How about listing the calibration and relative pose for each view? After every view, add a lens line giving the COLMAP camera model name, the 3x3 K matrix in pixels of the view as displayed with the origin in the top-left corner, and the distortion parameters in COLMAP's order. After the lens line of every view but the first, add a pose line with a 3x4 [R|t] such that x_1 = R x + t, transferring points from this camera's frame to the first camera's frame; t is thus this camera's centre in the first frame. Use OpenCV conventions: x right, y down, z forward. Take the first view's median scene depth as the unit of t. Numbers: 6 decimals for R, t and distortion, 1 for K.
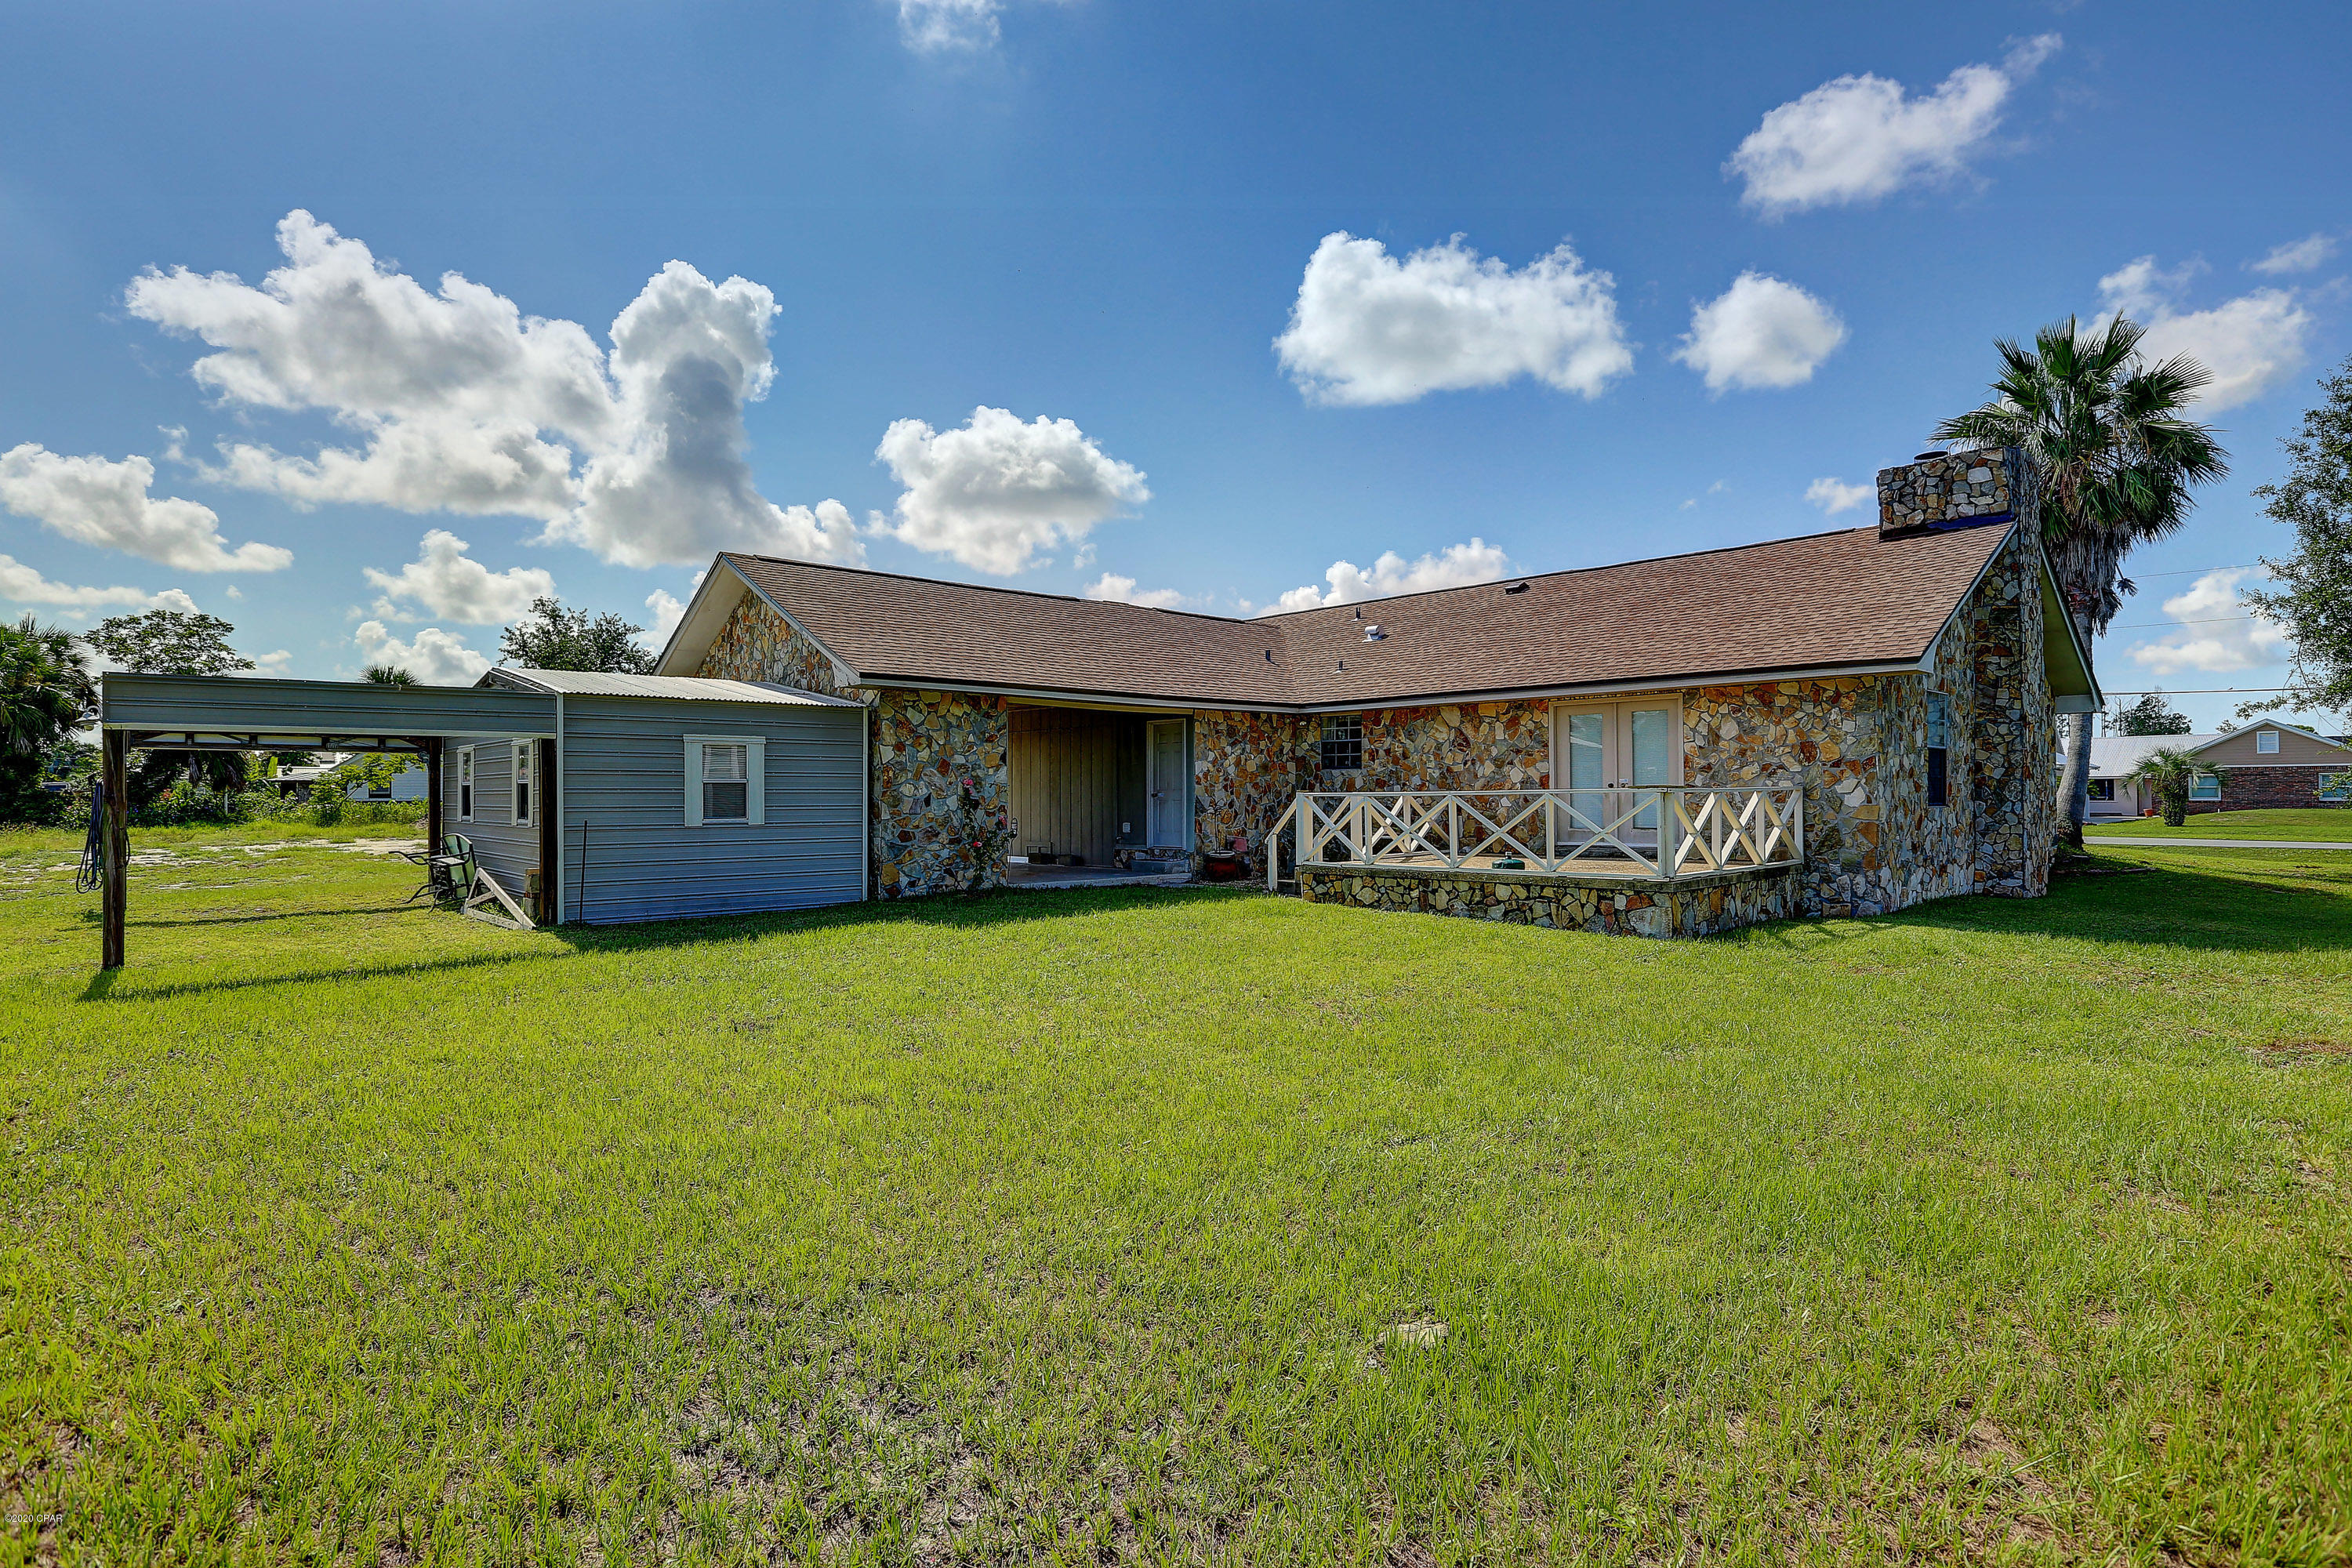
lens RADIAL K [[1211.5, 0, 1176.0], [0, 1211.5, 784.0], [0, 0, 1]] dist [0.031981, 0.000021]
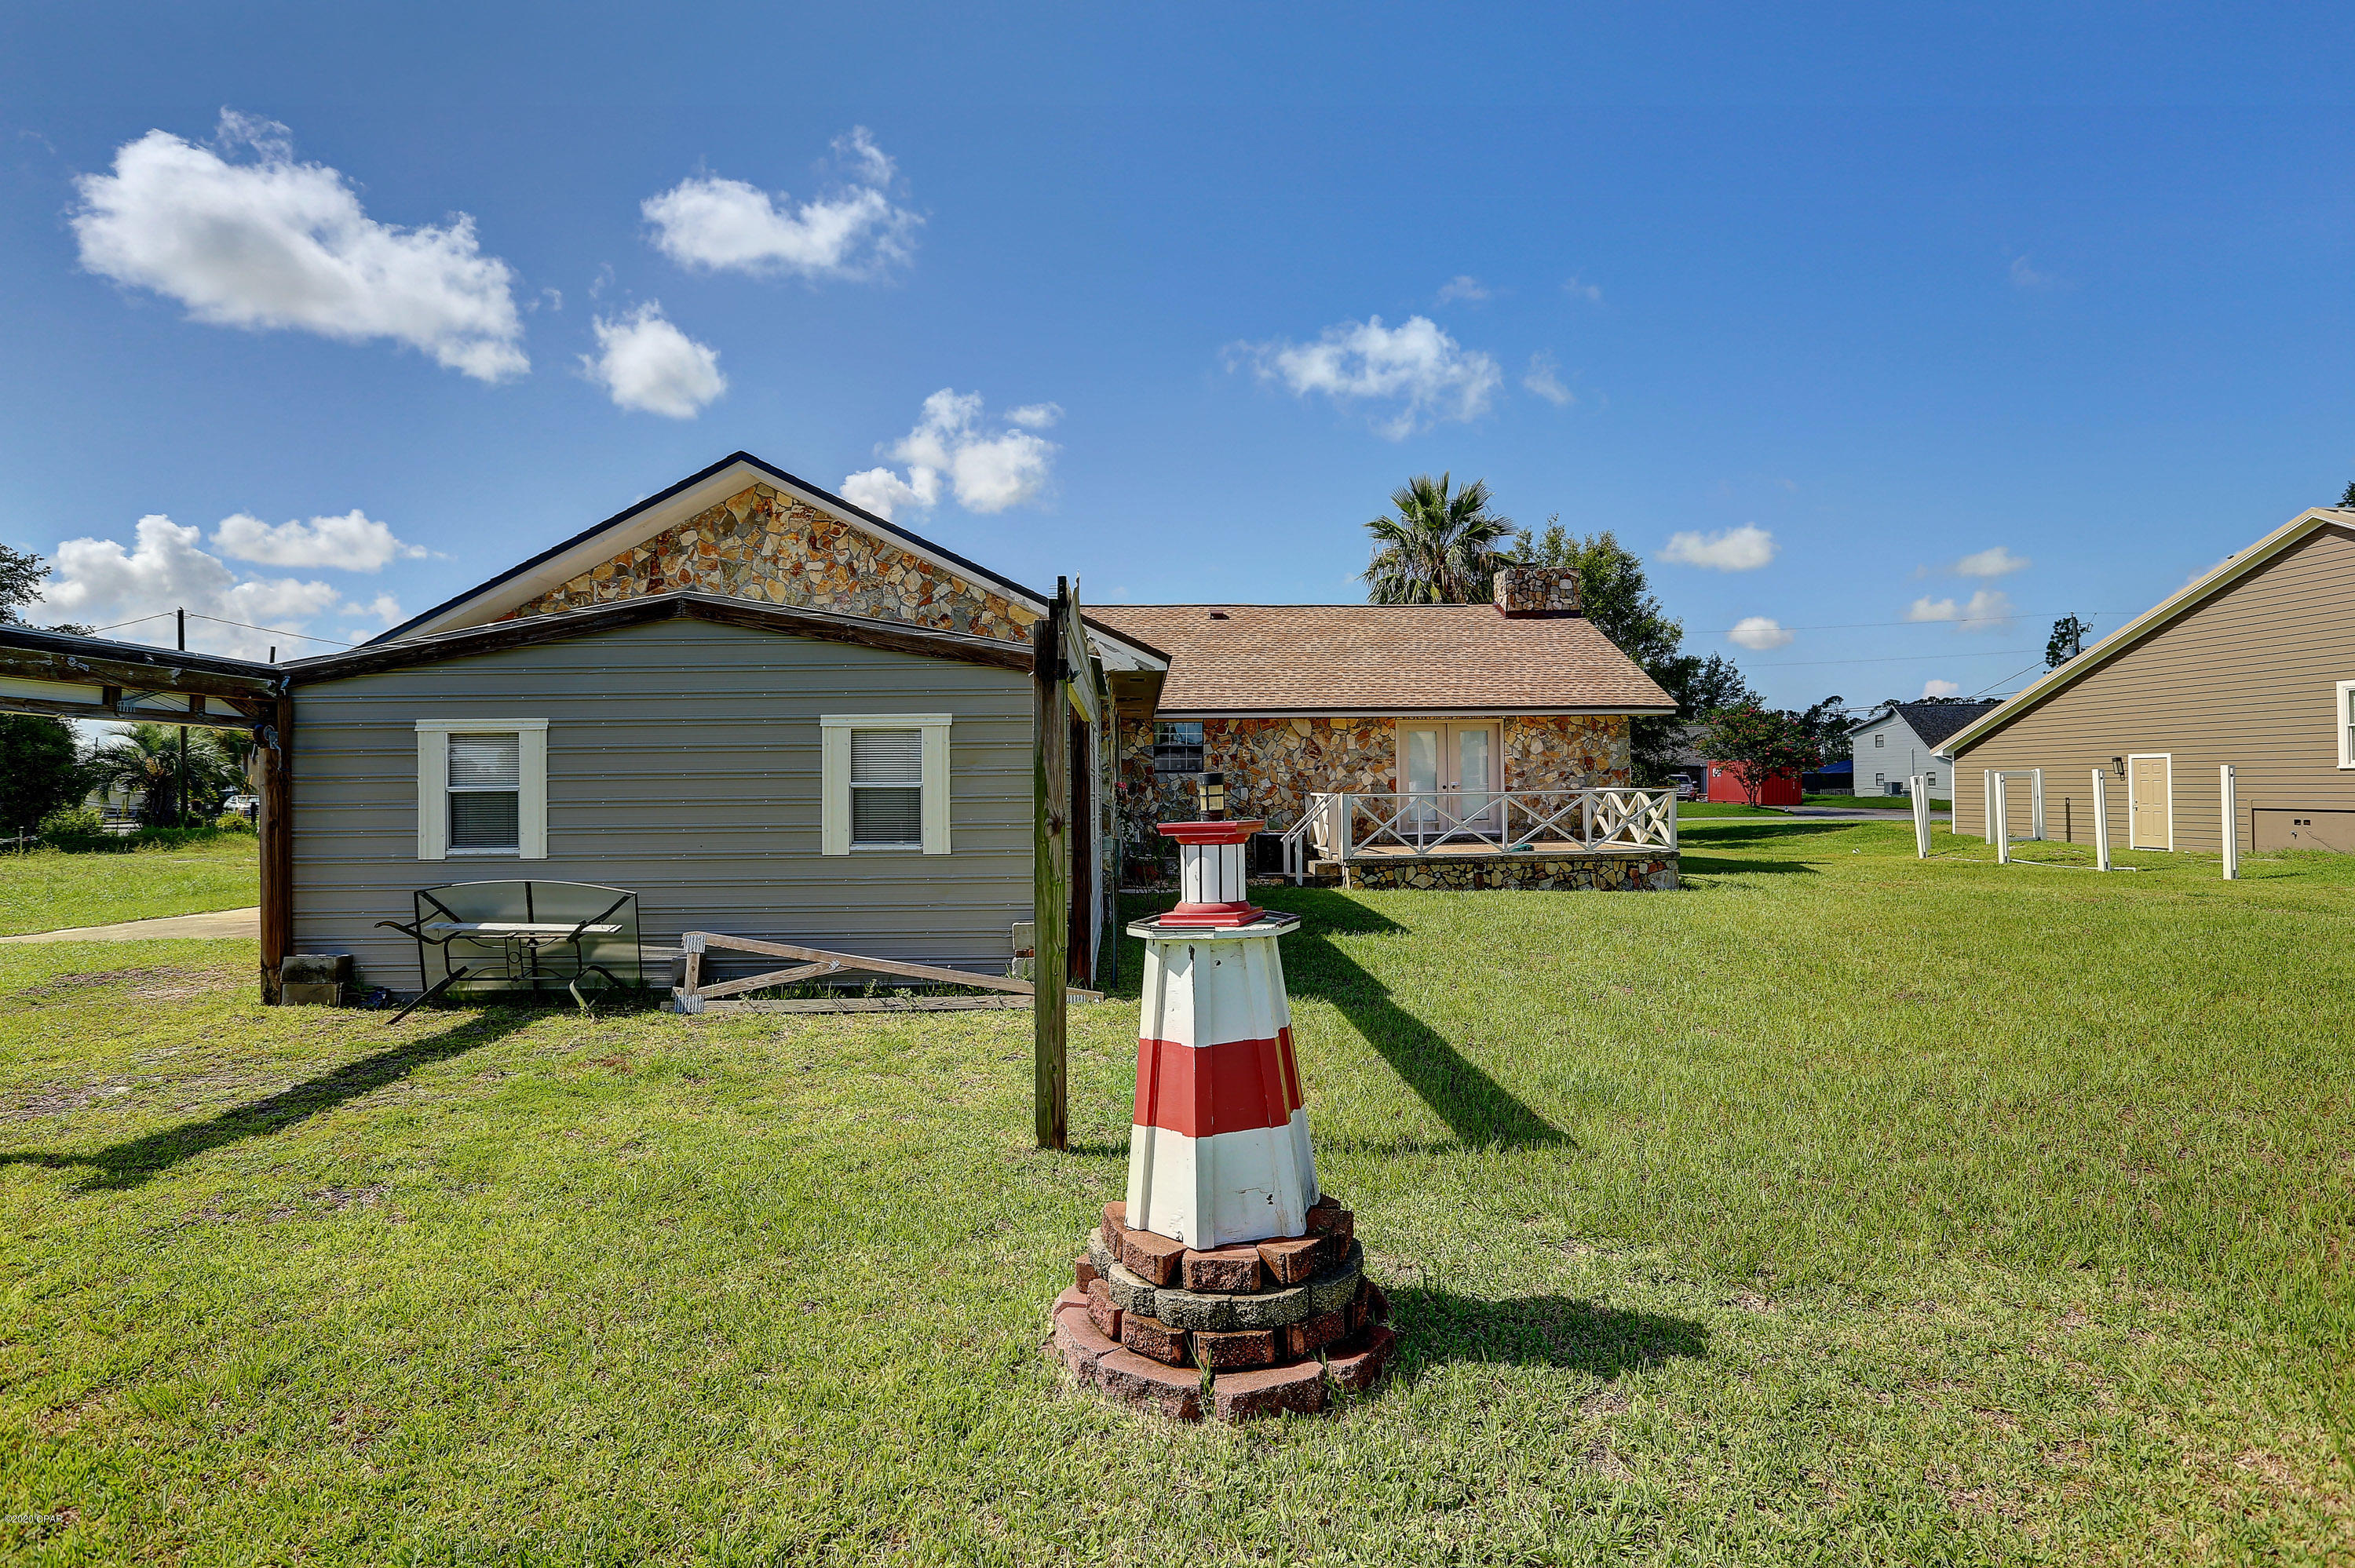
lens RADIAL K [[1187.3, 0, 1177.5], [0, 1187.3, 784.0], [0, 0, 1]] dist [-0.058672, 0.000149]
pose [[0.651740, 0.000997, 0.758442, -0.856334], [0.002774, 0.999989, -0.003698, 0.001971], [-0.758438, 0.004514, 0.651730, 0.429855]]
